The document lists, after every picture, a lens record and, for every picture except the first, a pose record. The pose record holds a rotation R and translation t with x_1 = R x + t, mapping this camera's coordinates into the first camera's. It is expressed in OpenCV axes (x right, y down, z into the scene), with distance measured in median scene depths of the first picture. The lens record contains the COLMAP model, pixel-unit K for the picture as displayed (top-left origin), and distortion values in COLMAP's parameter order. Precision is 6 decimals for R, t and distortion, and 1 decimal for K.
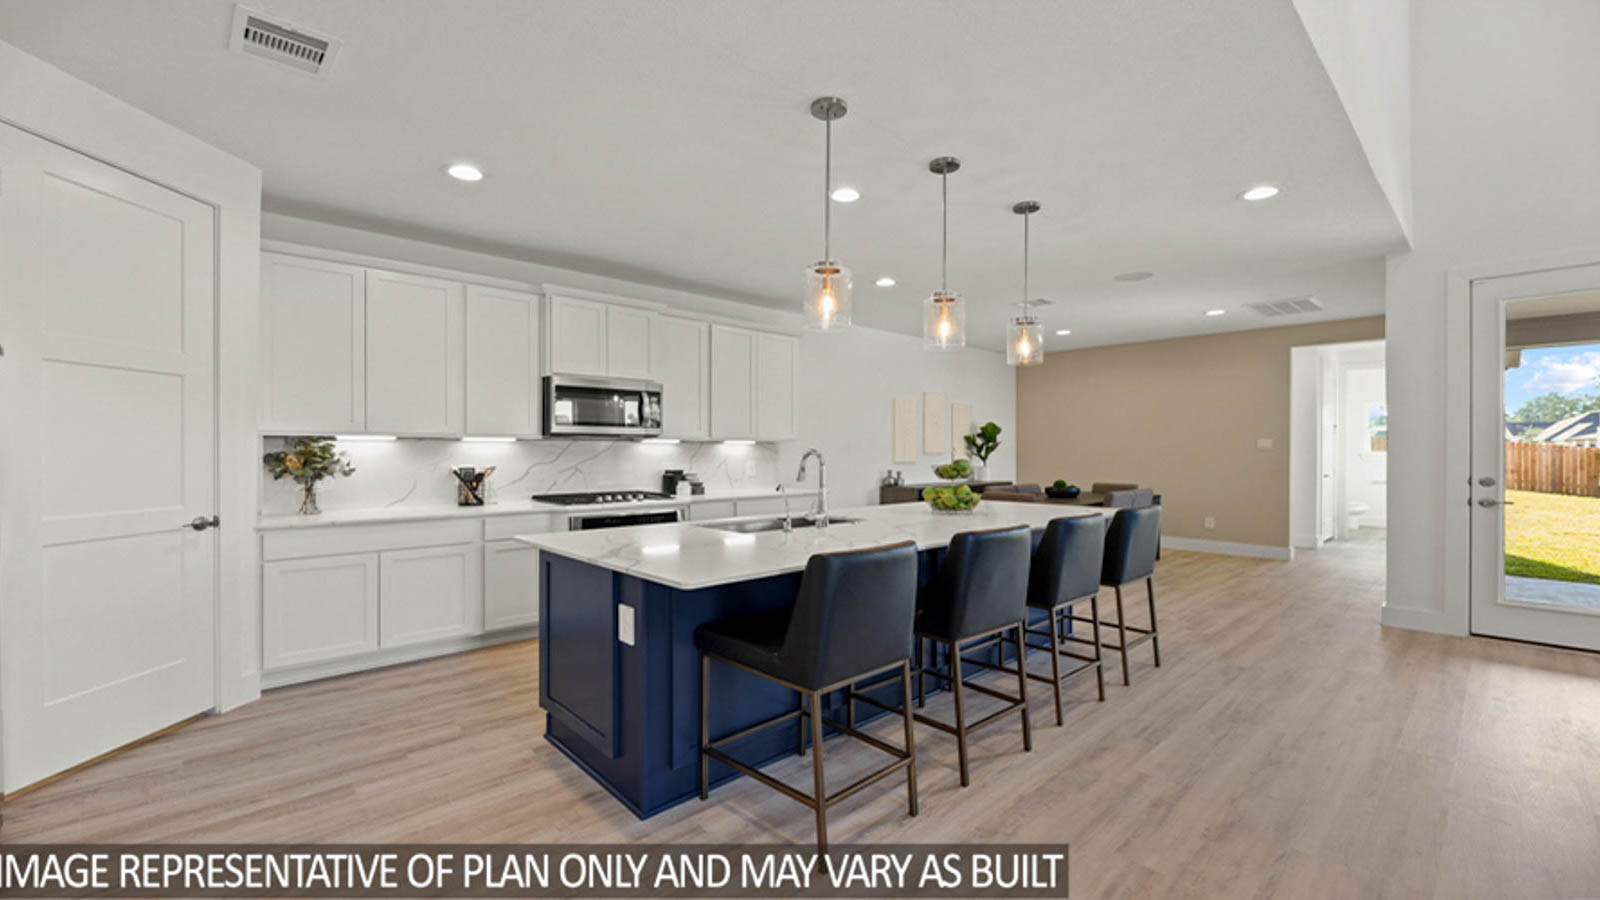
lens RADIAL K [[649.0, 0, 800.3], [0, 649.0, 447.3], [0, 0, 1]] dist [-0.003744, -0.000557]
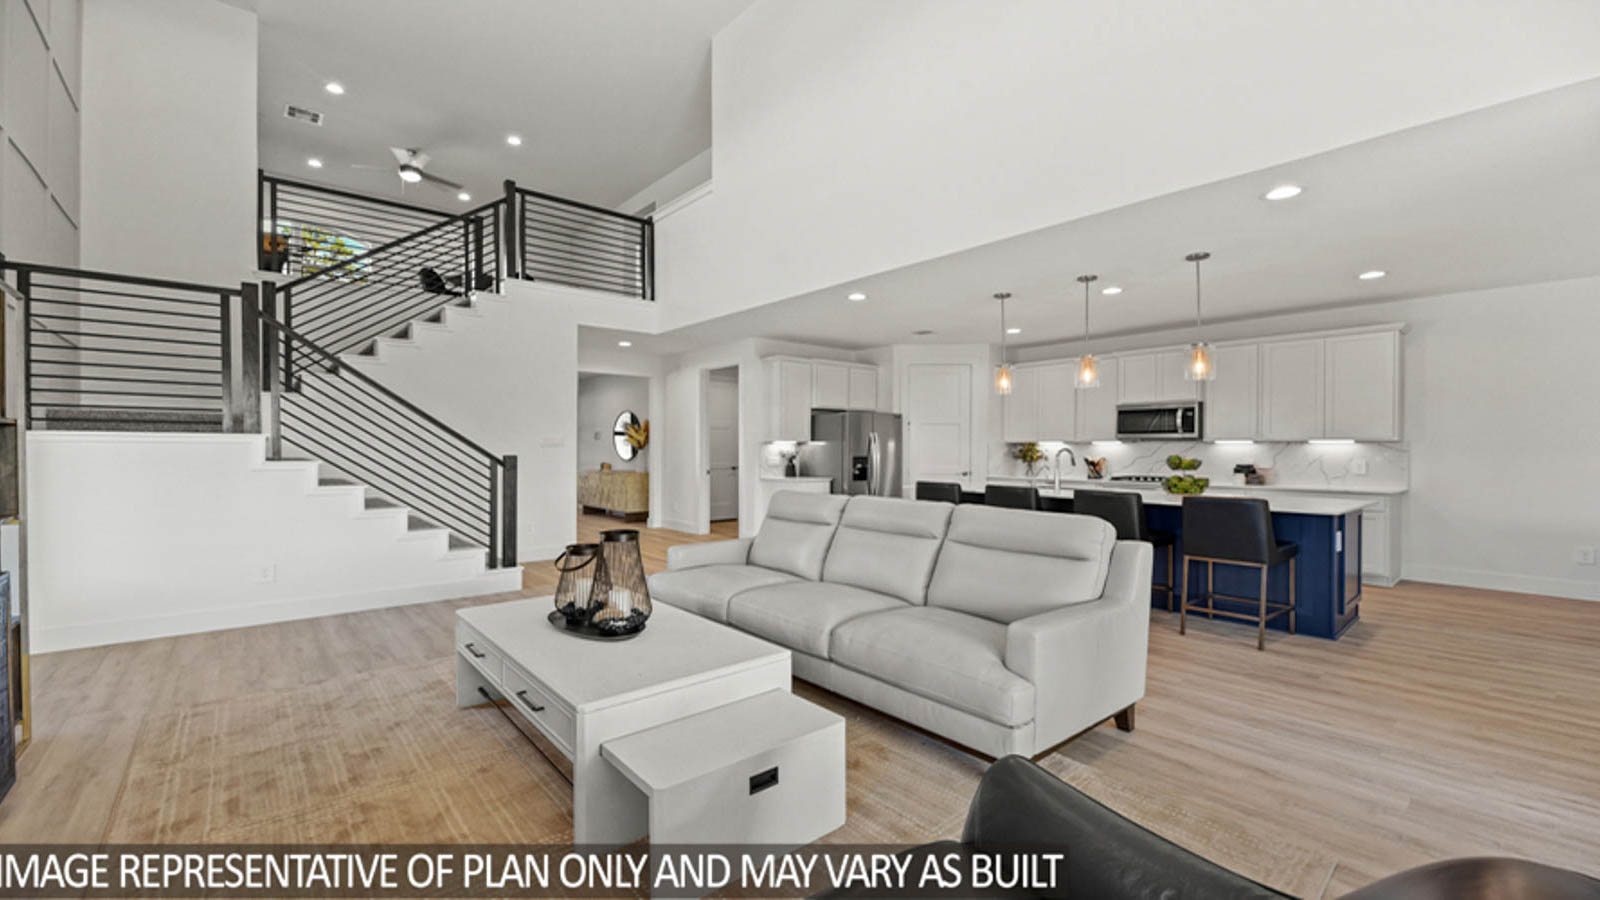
lens RADIAL K [[649.0, 0, 795.0], [0, 649.0, 451.4], [0, 0, 1]] dist [-0.003744, -0.000557]
pose [[-0.067780, 0.001433, -0.997699, 1.592612], [-0.004611, 0.999988, 0.001749, 0.016850], [0.997690, 0.004719, -0.067772, 0.302984]]
